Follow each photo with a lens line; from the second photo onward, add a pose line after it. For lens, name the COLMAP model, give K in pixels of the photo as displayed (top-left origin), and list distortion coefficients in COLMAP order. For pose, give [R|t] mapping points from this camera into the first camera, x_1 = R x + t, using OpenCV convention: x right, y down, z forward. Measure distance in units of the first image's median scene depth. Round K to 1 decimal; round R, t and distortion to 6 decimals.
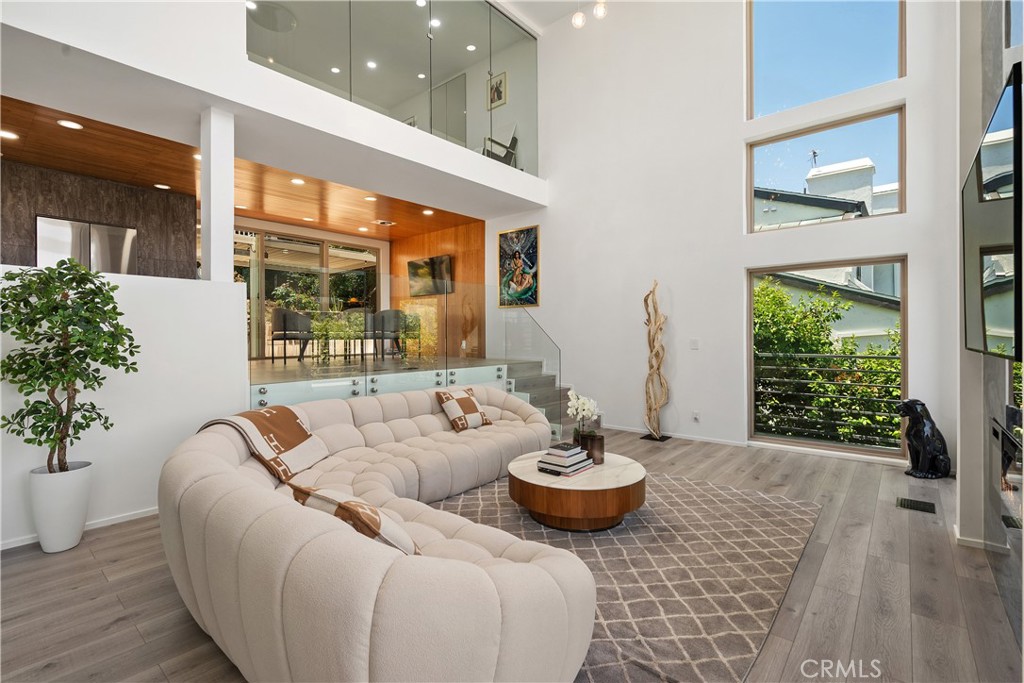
lens RADIAL K [[464.4, 0, 506.3], [0, 464.4, 338.1], [0, 0, 1]] dist [-0.000683, -0.000047]
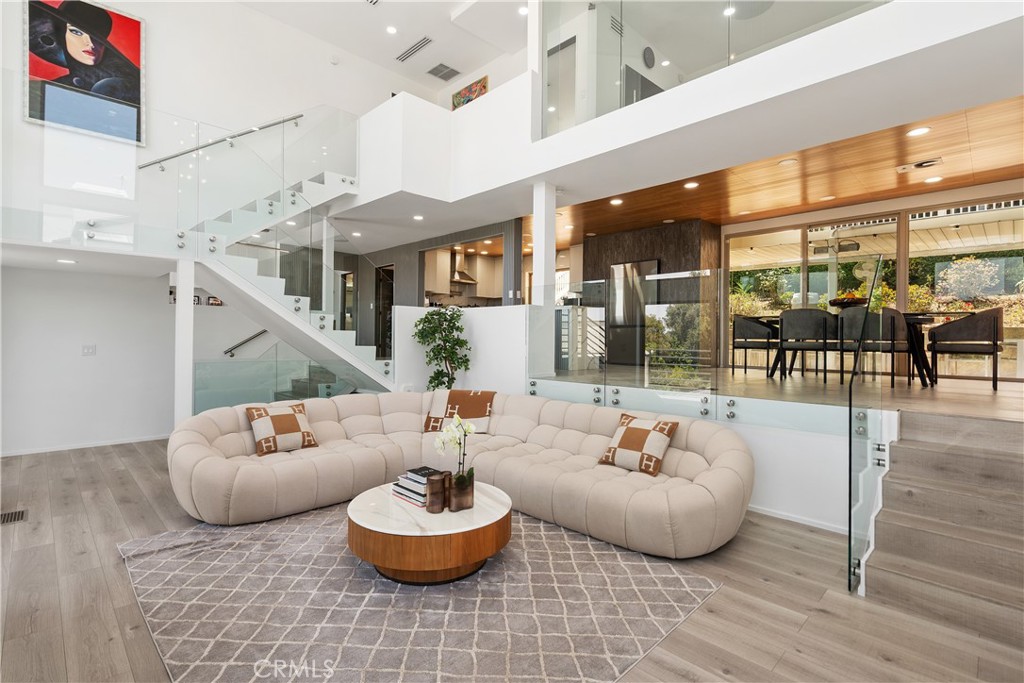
lens RADIAL K [[485.4, 0, 512.0], [0, 485.4, 341.5], [0, 0, 1]] dist [-0.015966, -0.000073]
pose [[-0.084804, 0.009157, -0.996356, 0.931090], [-0.015752, 0.999820, 0.010530, -0.023189], [0.996273, 0.016587, -0.084645, 1.127808]]
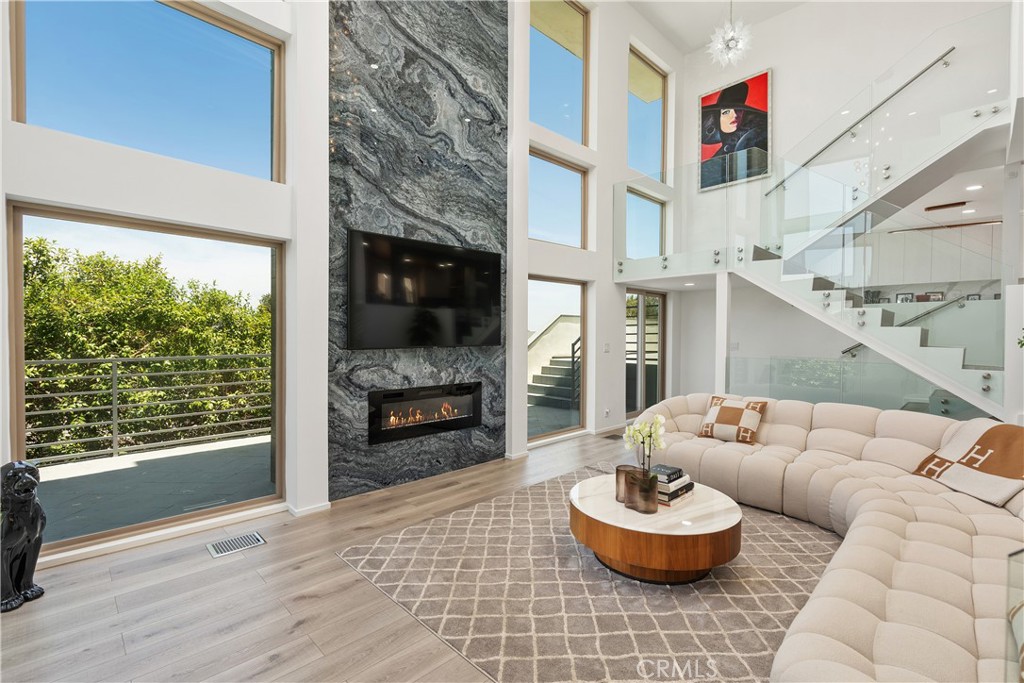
lens RADIAL K [[464.4, 0, 506.3], [0, 464.4, 338.1], [0, 0, 1]] dist [-0.000683, -0.000047]
pose [[-0.995538, -0.001693, 0.094346, 0.302994], [0.000626, 0.999698, 0.024549, -0.034749], [-0.094359, 0.024499, -0.995237, 1.727716]]
